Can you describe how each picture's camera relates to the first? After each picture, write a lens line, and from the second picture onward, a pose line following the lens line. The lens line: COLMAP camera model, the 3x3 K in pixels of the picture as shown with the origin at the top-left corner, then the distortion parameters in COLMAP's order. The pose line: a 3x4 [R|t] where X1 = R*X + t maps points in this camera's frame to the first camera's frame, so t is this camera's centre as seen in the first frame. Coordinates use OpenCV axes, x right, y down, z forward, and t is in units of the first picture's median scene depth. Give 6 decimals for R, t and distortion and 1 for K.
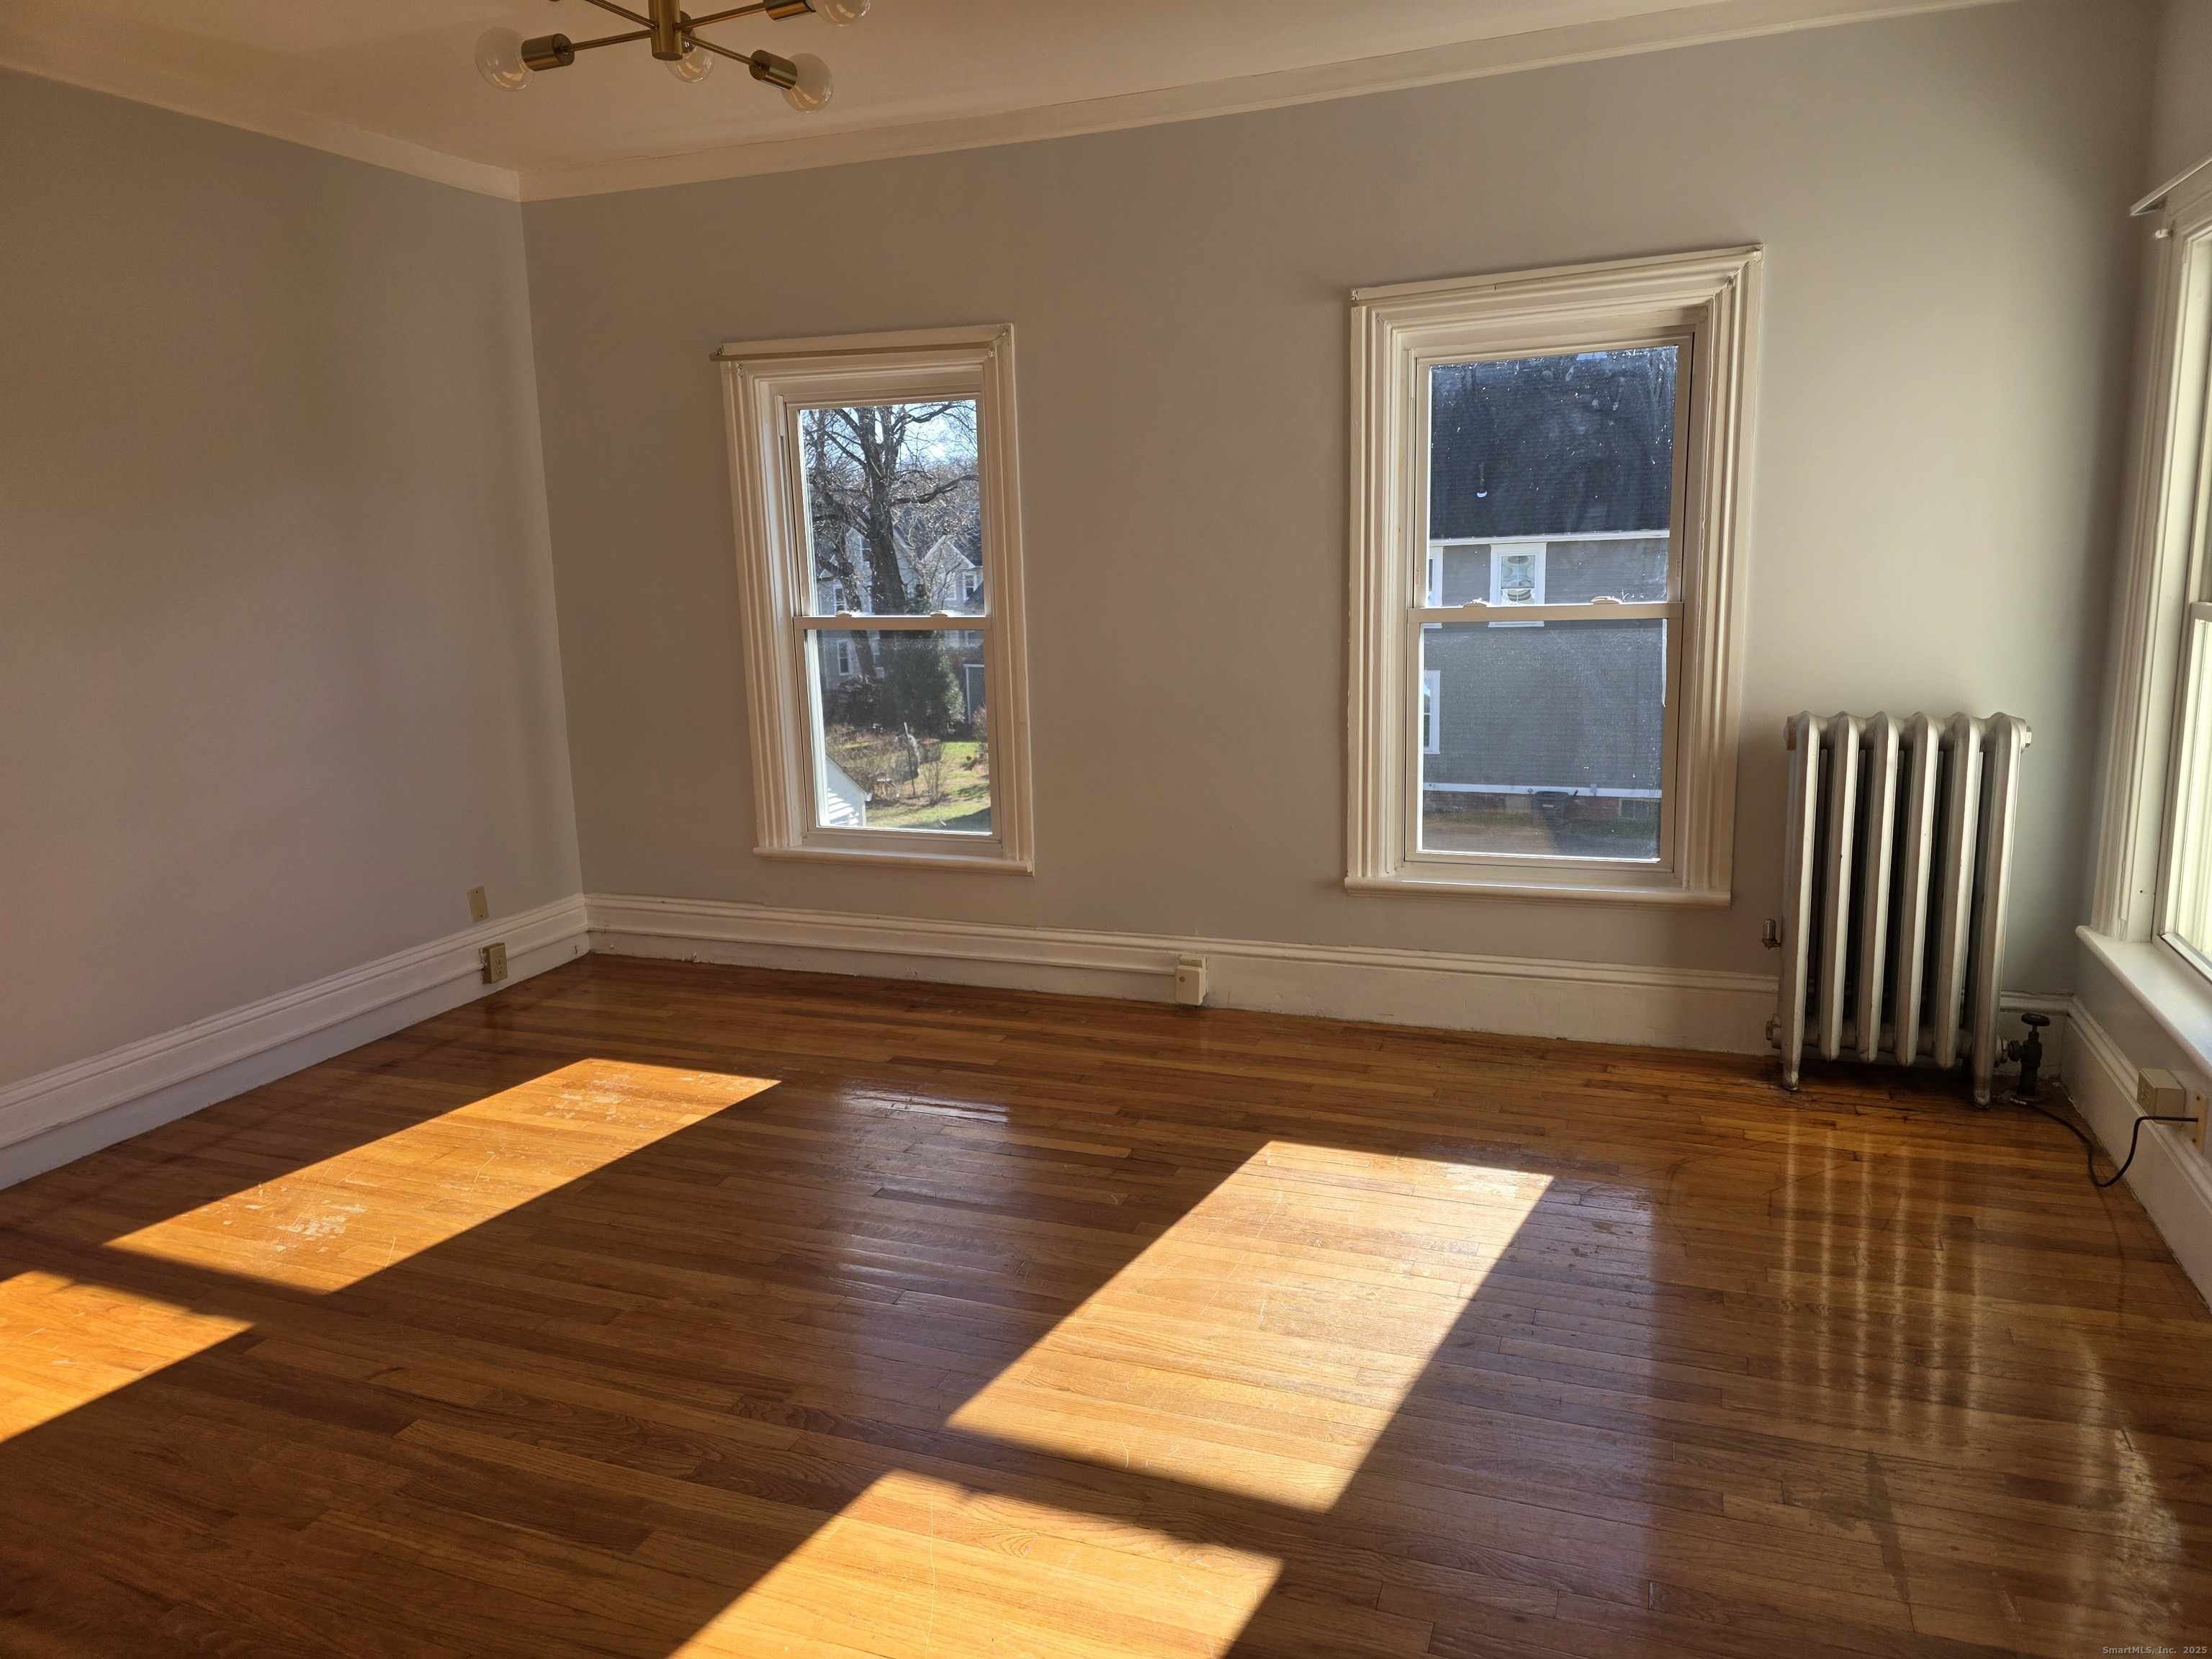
lens RADIAL K [[1518.2, 0, 1095.7], [0, 1518.2, 828.6], [0, 0, 1]] dist [0.091197, -0.090750]
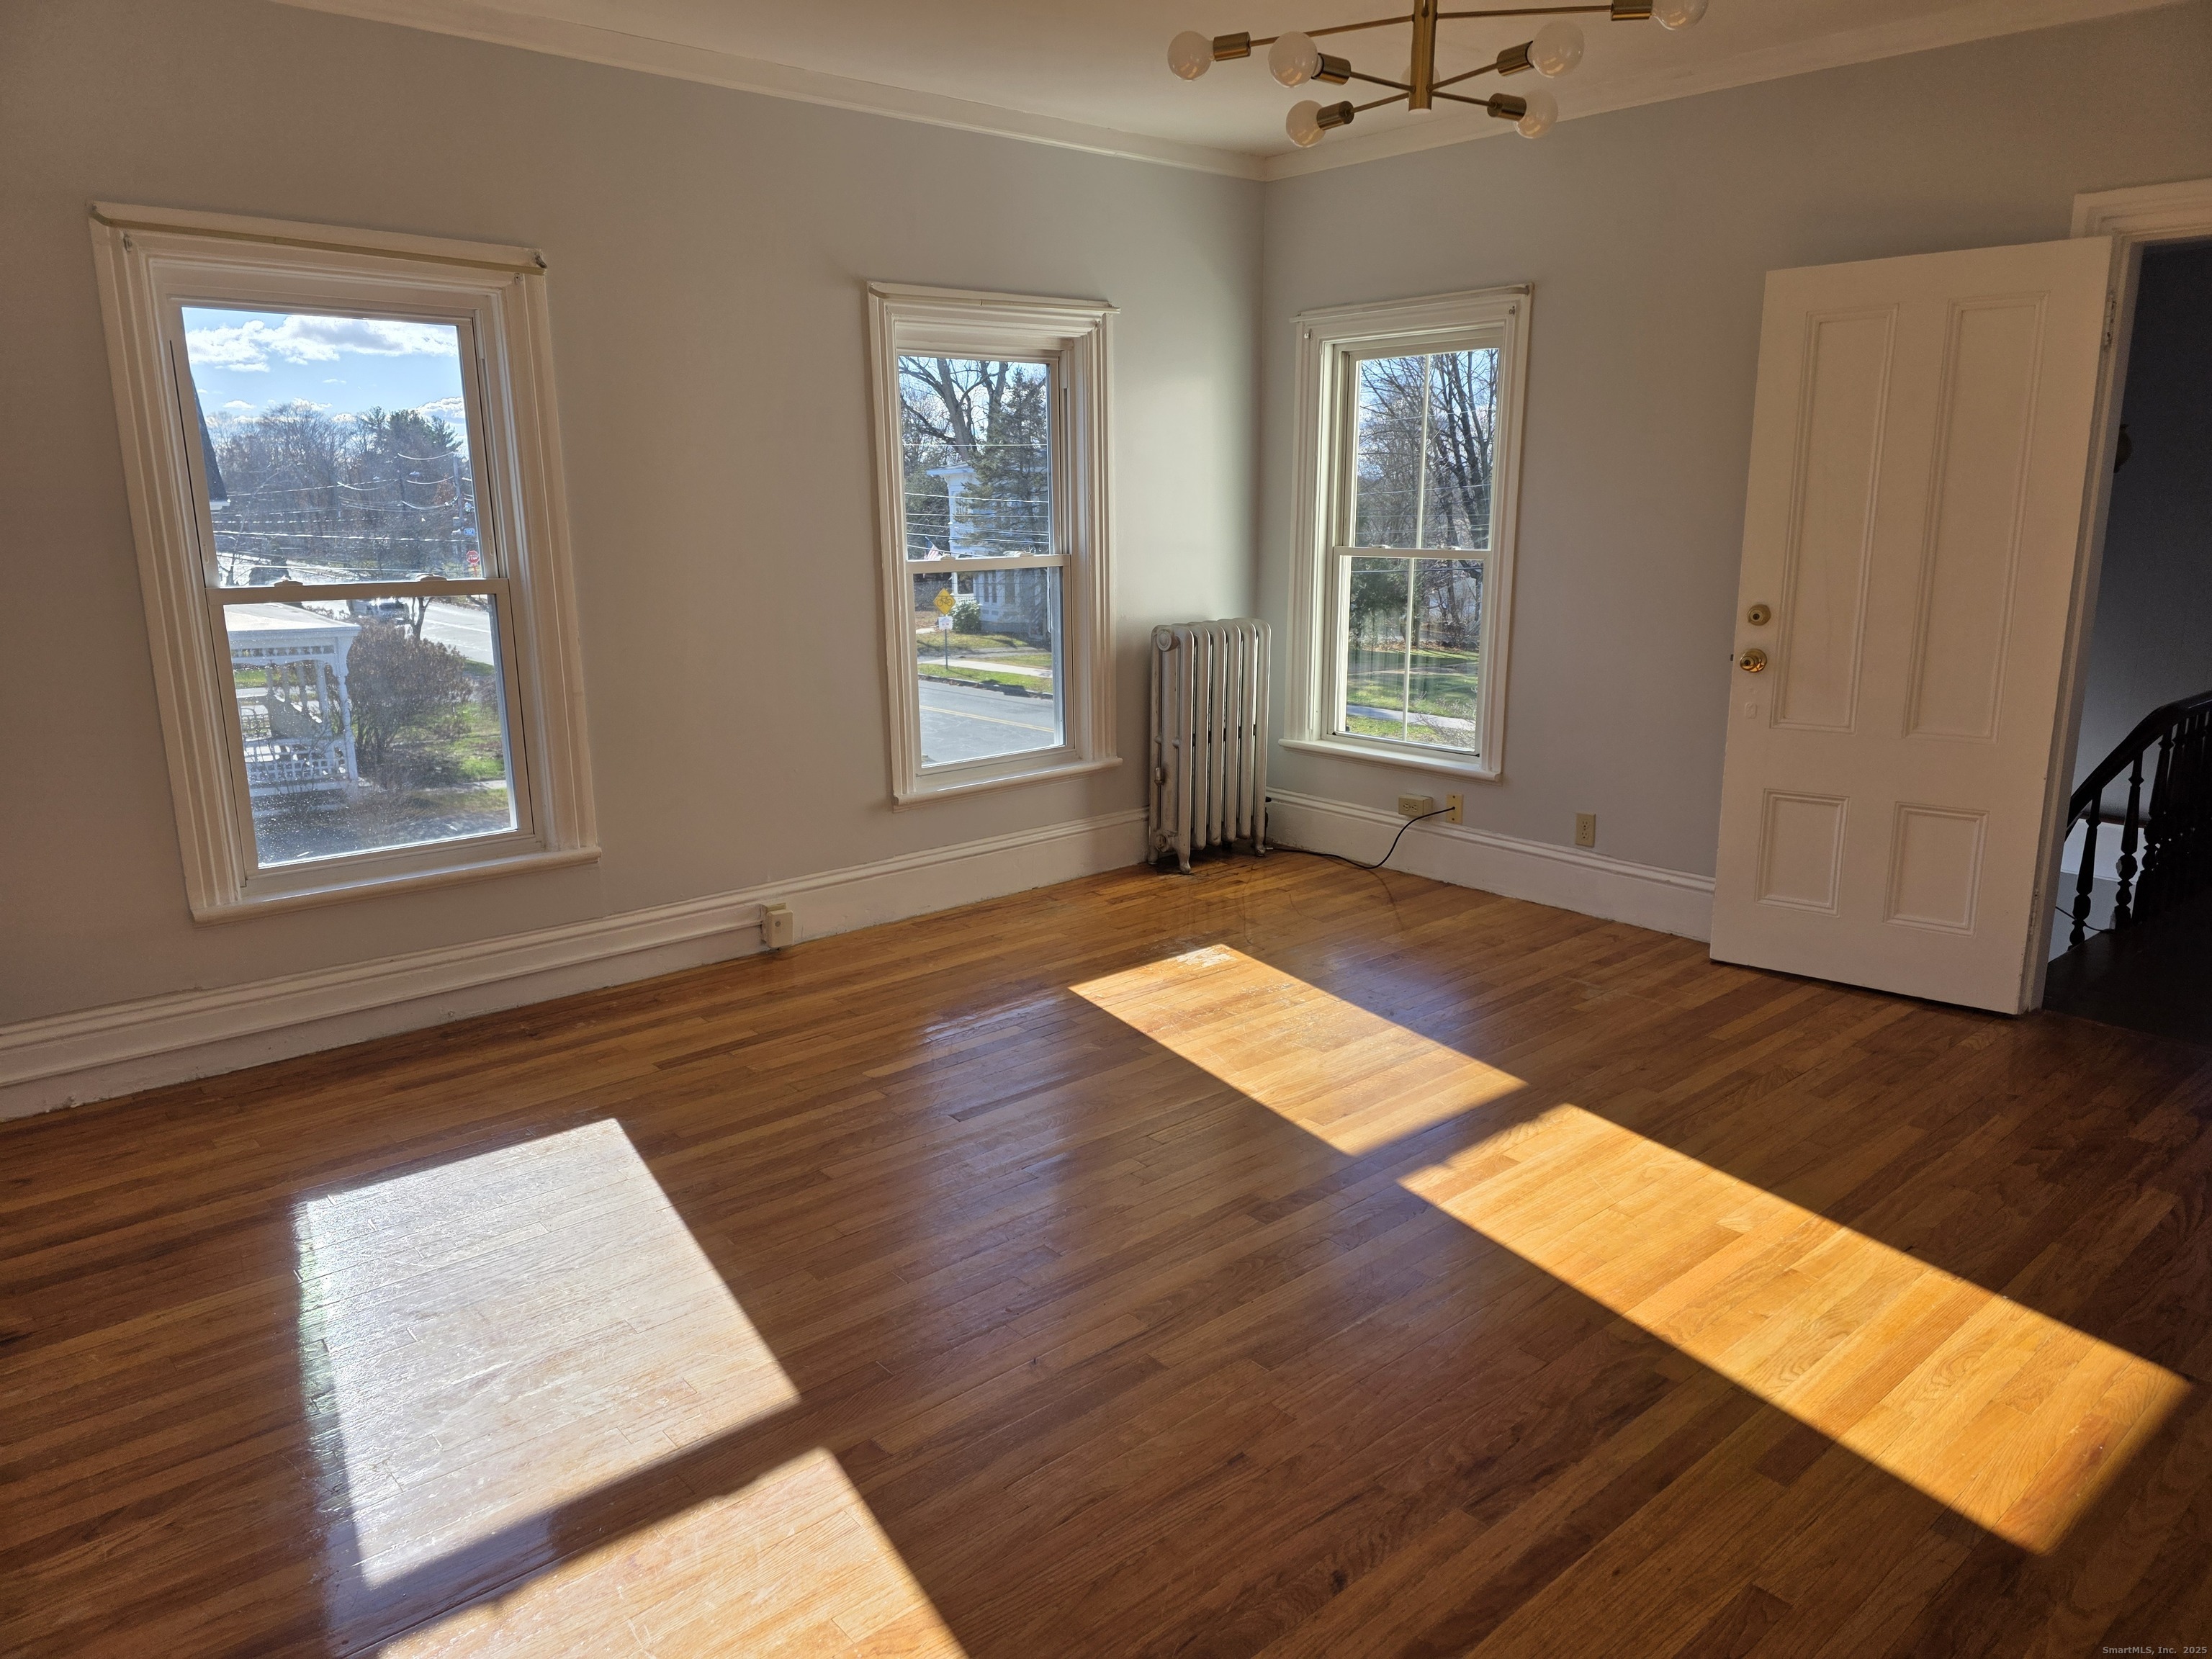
lens RADIAL K [[1518.2, 0, 1095.7], [0, 1518.2, 828.6], [0, 0, 1]] dist [0.091197, -0.090750]
pose [[0.449309, -0.164486, 0.878104, -0.850474], [0.166449, 0.981107, 0.098611, -0.034924], [-0.877734, 0.101853, 0.468199, 0.361464]]
